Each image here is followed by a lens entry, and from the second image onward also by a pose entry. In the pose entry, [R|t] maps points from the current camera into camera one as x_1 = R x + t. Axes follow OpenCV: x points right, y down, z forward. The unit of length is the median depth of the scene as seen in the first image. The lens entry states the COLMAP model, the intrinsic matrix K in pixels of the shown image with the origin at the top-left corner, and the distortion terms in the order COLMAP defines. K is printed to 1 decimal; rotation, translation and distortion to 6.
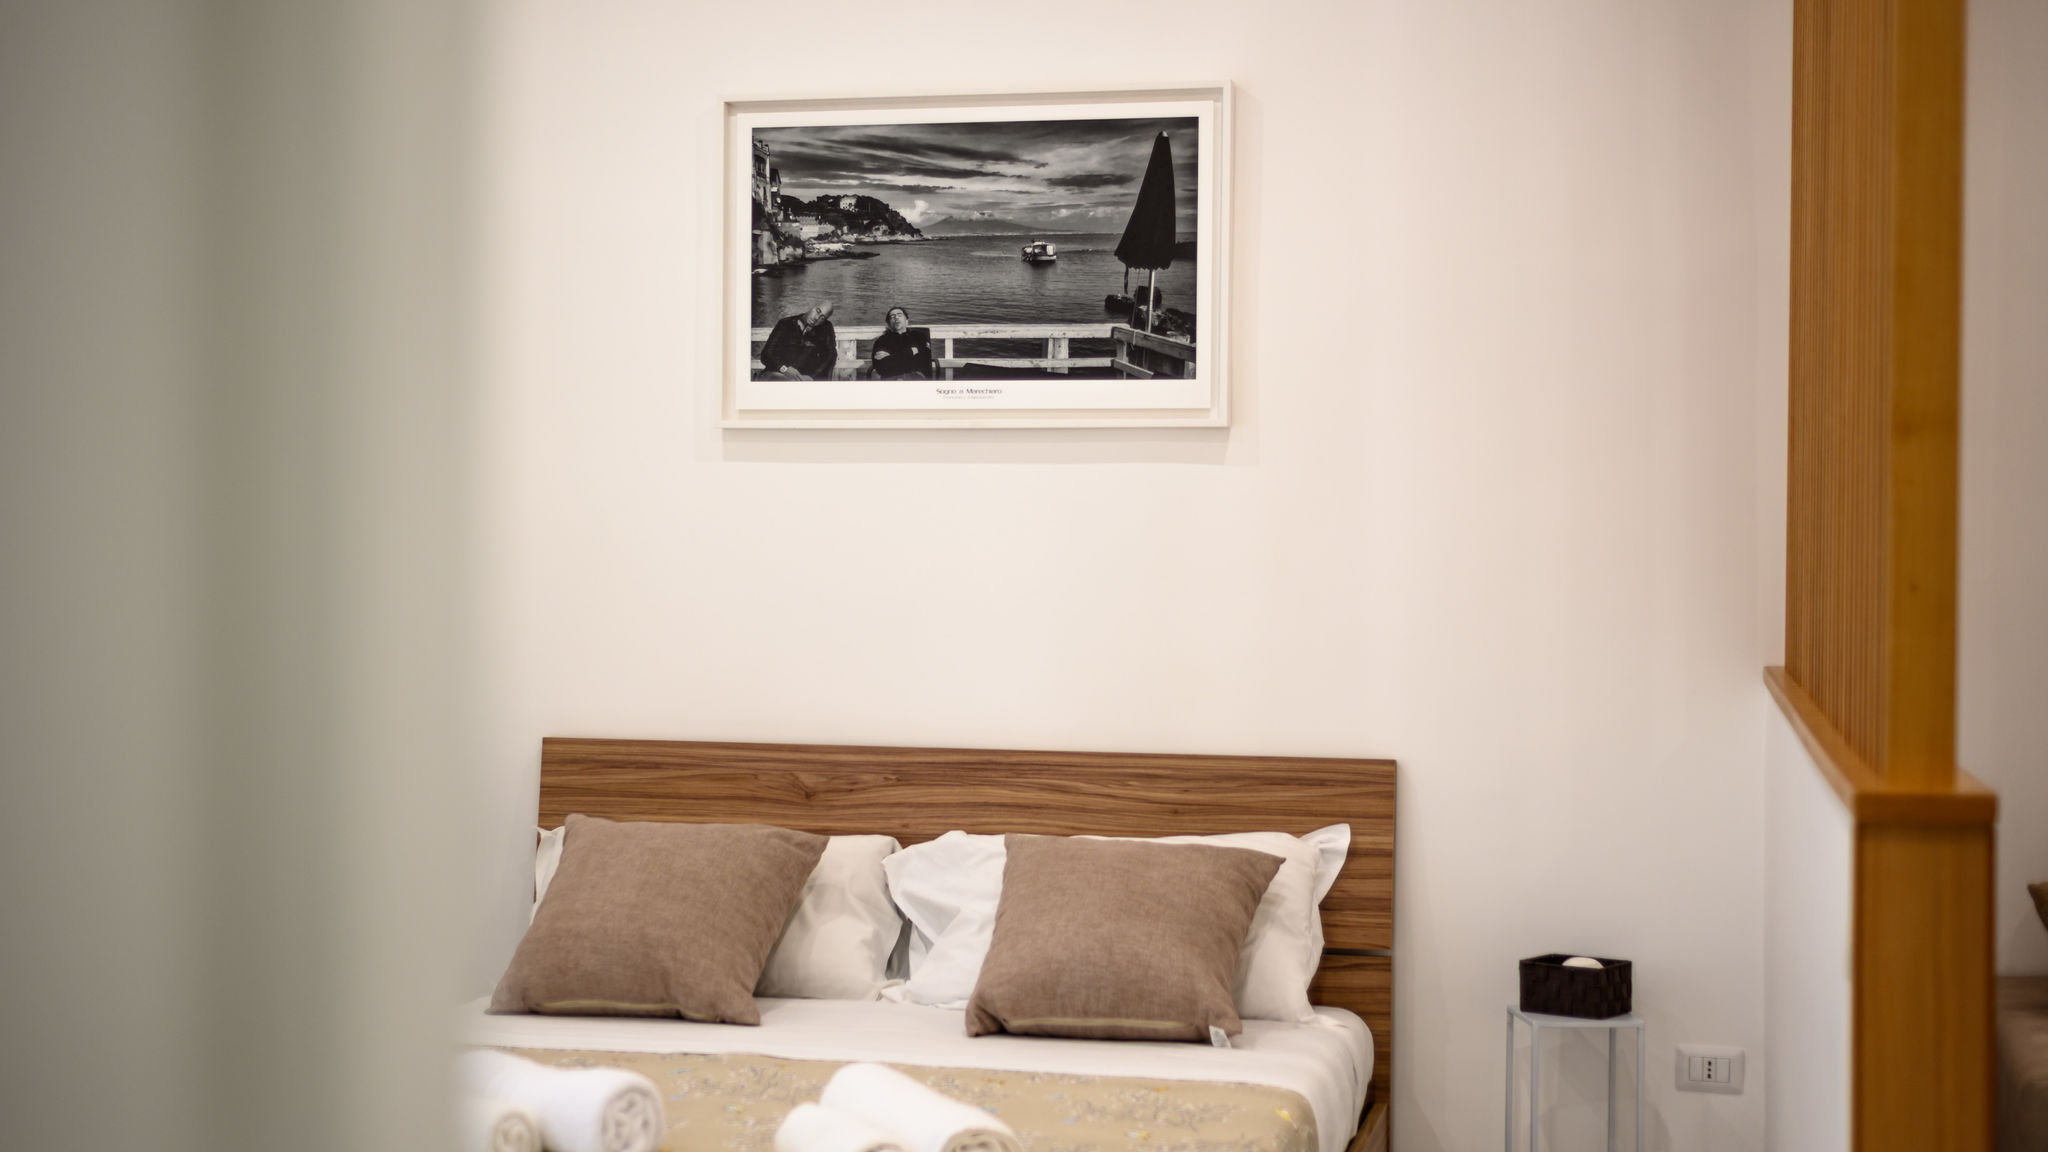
lens RADIAL K [[2962.9, 0, 1024.0], [0, 2962.9, 576.0], [0, 0, 1]] dist [0.006674, 0.023790]
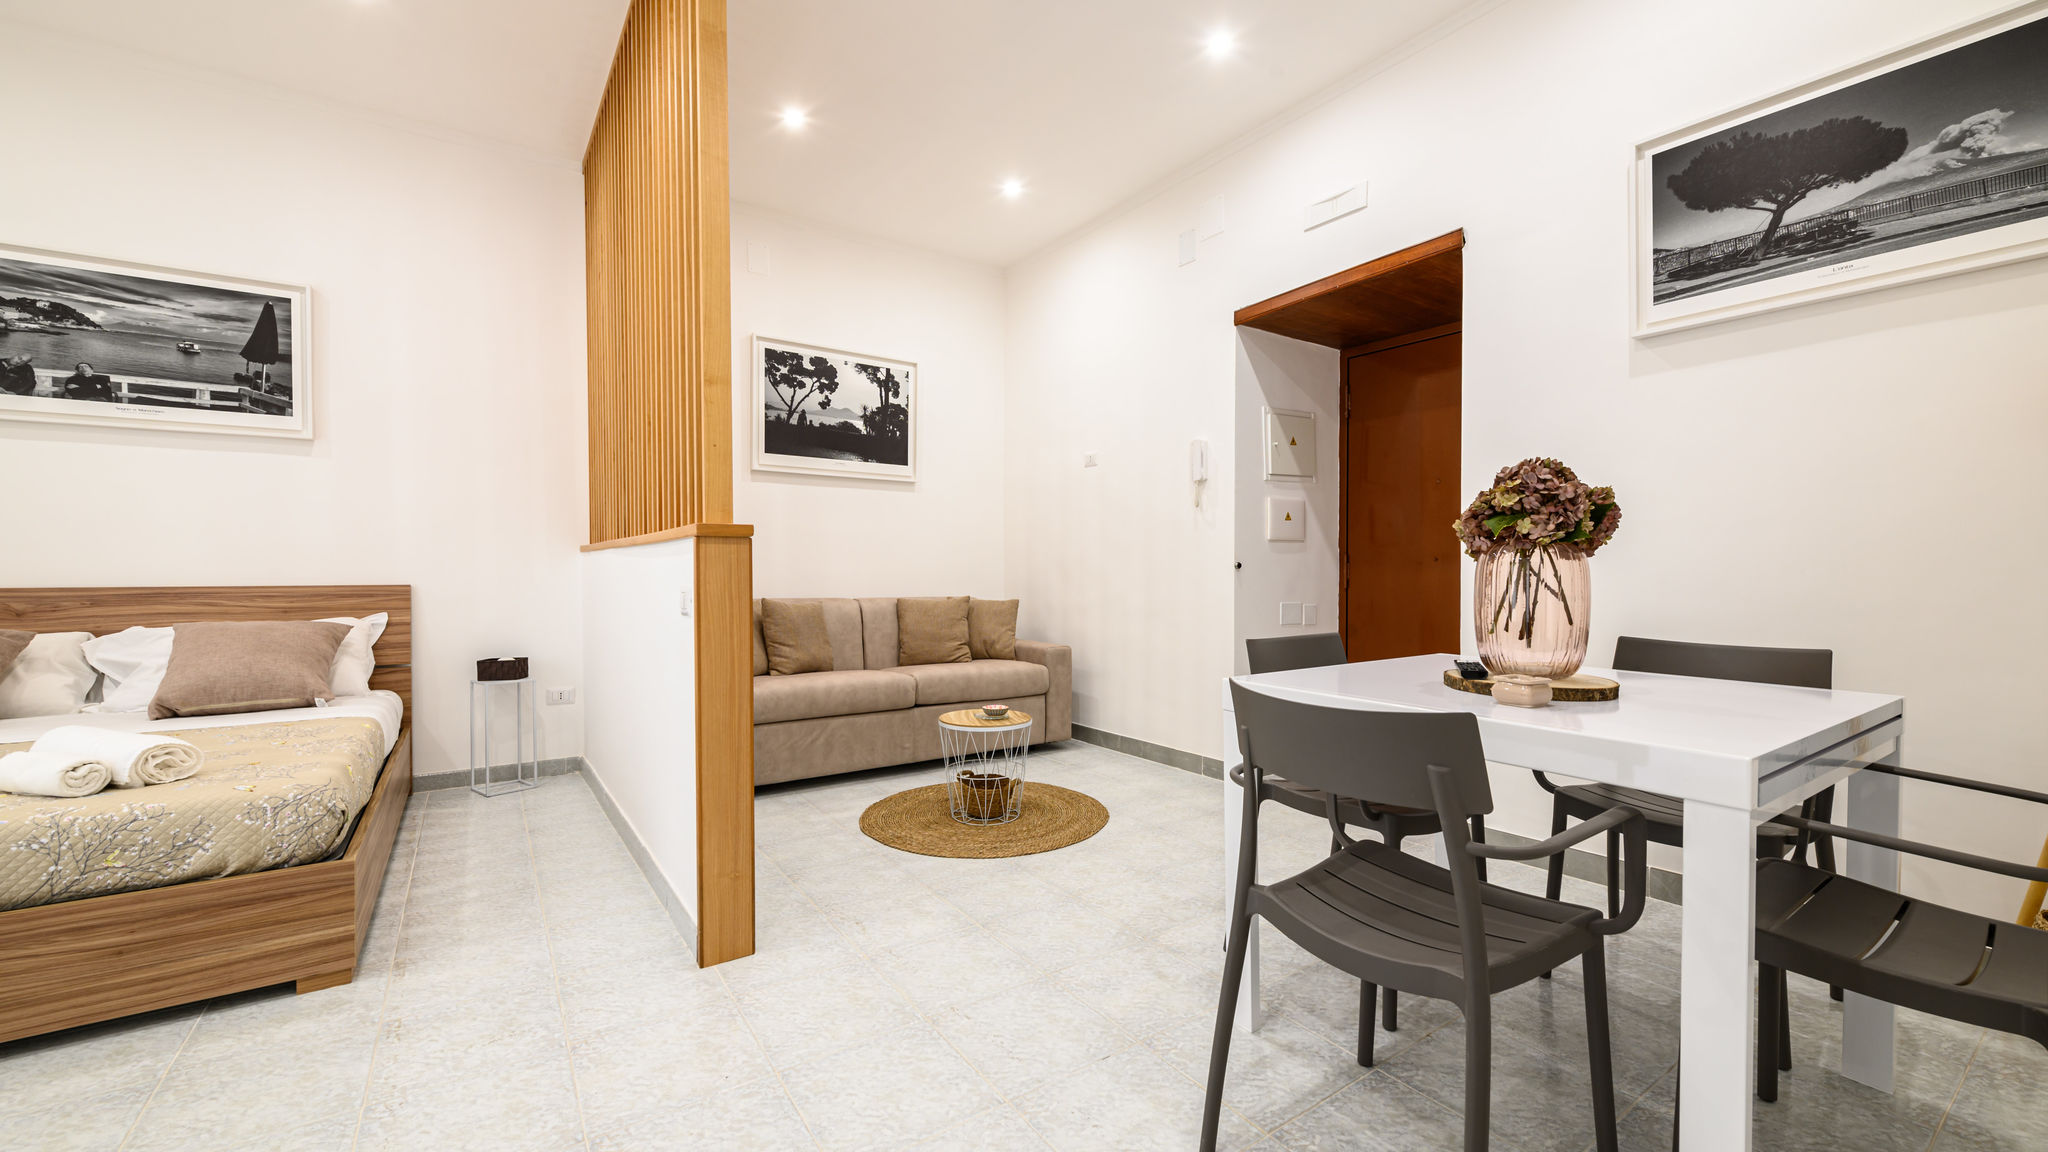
lens RADIAL K [[798.8, 0, 1027.6], [0, 798.8, 581.6], [0, 0, 1]] dist [0.010925, -0.003810]
pose [[0.681847, -0.018885, 0.731251, -0.009517], [0.021893, 0.999746, 0.005405, 0.065560], [-0.731167, 0.012324, 0.682087, 0.185222]]
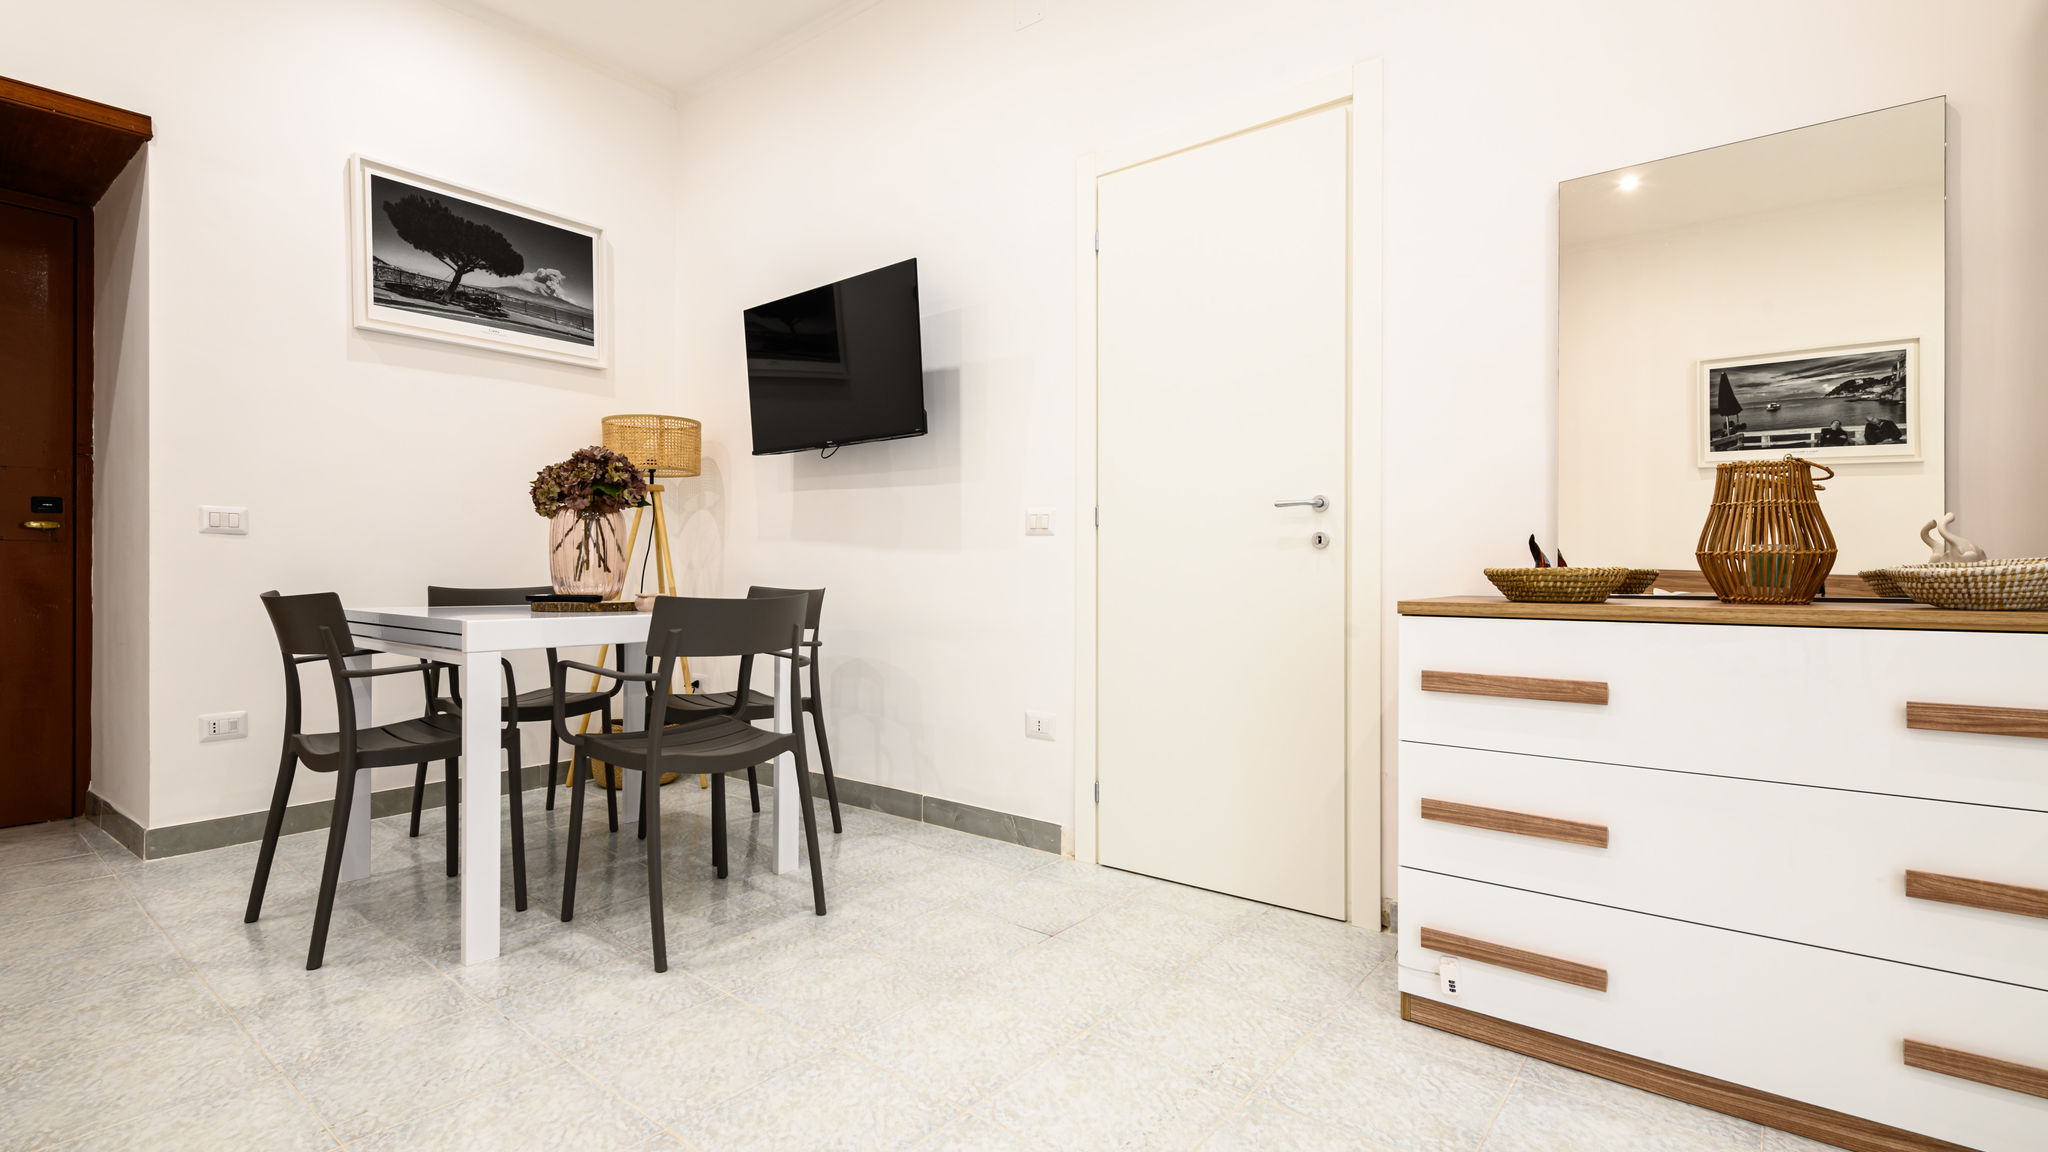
lens RADIAL K [[928.4, 0, 1024.0], [0, 928.4, 576.0], [0, 0, 1]] dist [0.013430, -0.009738]
pose [[-0.898697, -0.011227, 0.438426, -0.080340], [0.000472, 0.999647, 0.026565, 0.080267], [-0.438570, 0.024080, -0.898374, 0.577804]]
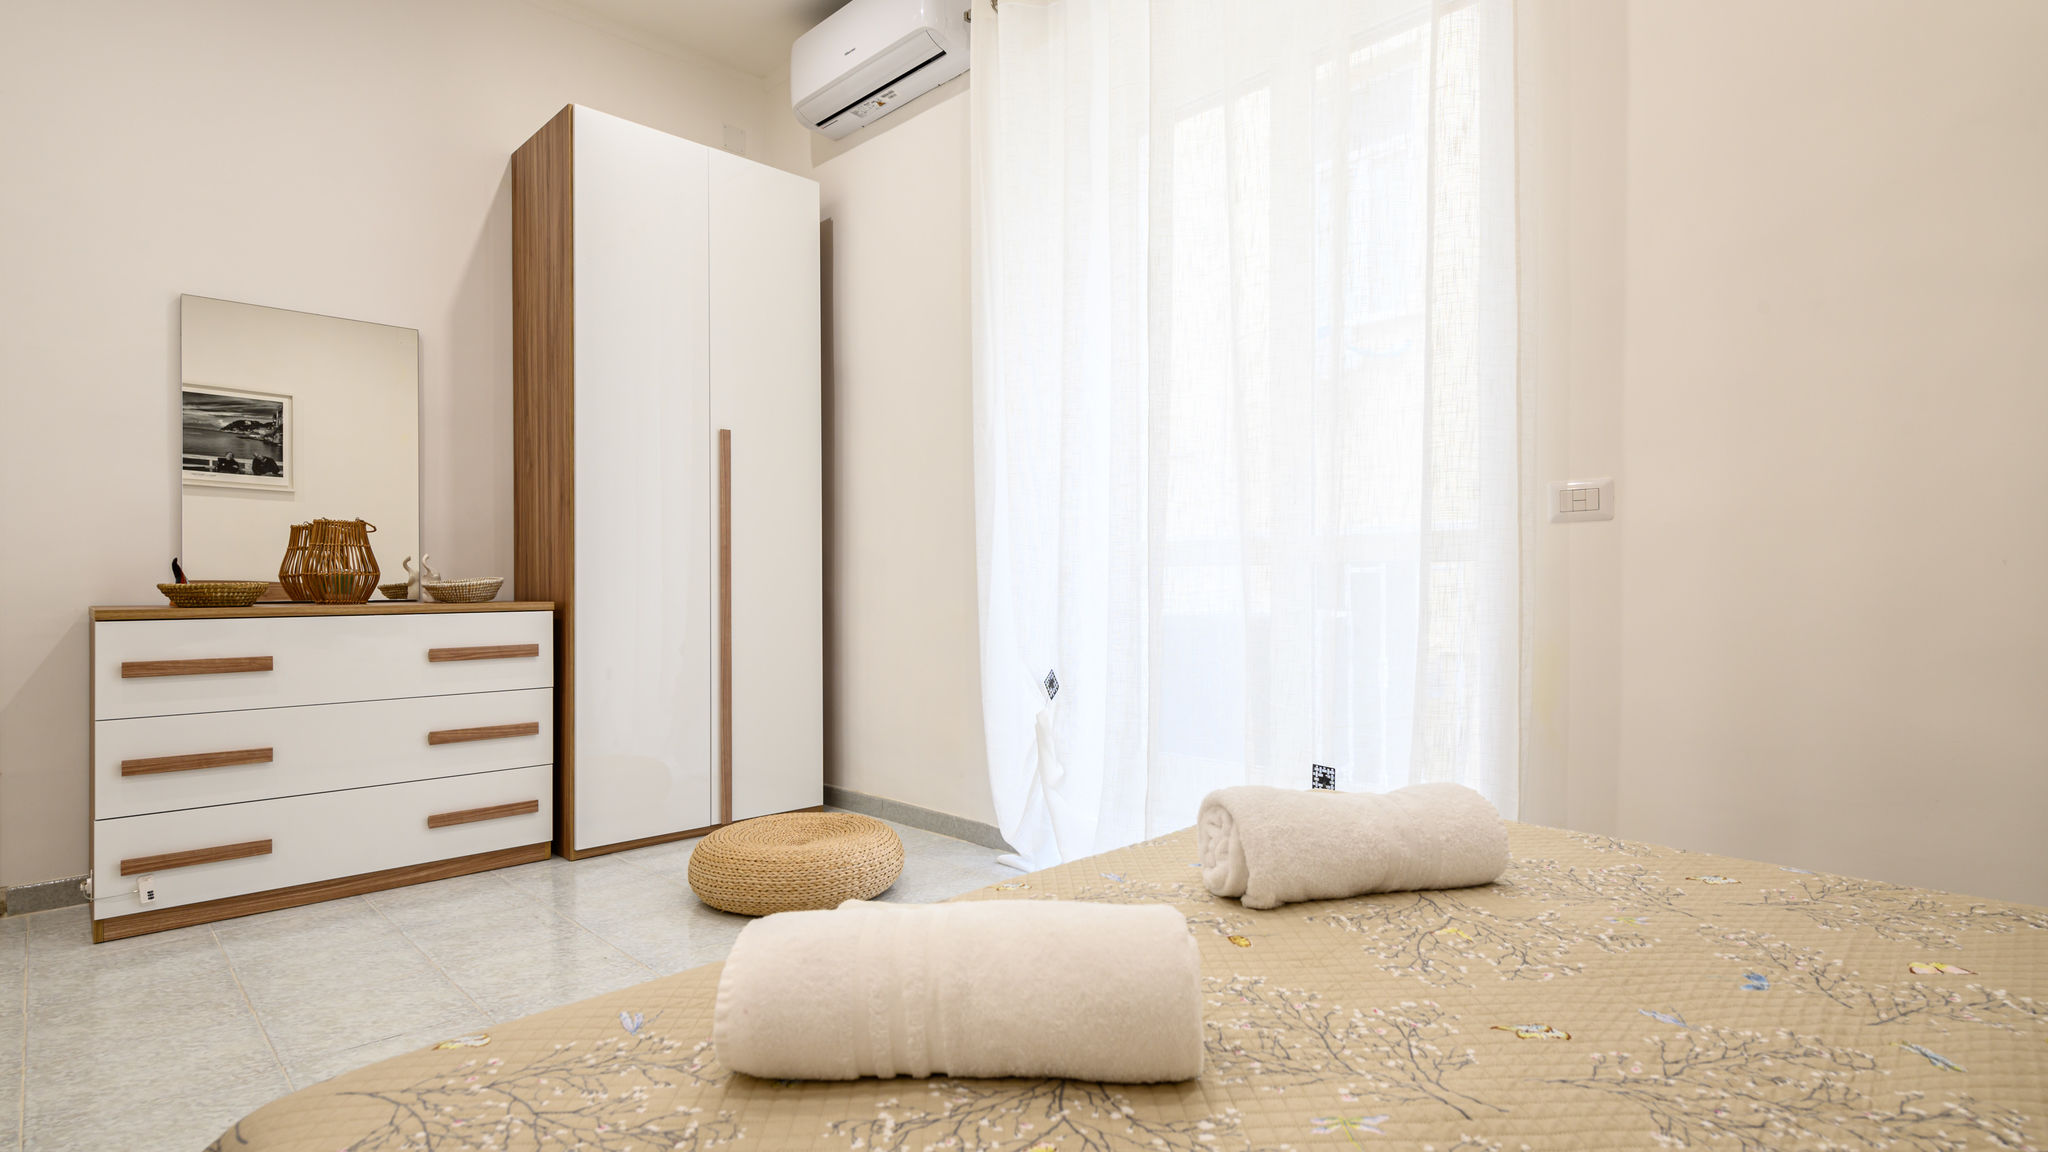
lens RADIAL K [[1009.5, 0, 1024.5], [0, 1009.5, 578.1], [0, 0, 1]] dist [0.017348, -0.009377]
pose [[-0.540368, -0.007481, -0.841396, 0.098825], [-0.020522, 0.999780, 0.004290, 0.073454], [0.841179, 0.019586, -0.540403, 0.811130]]
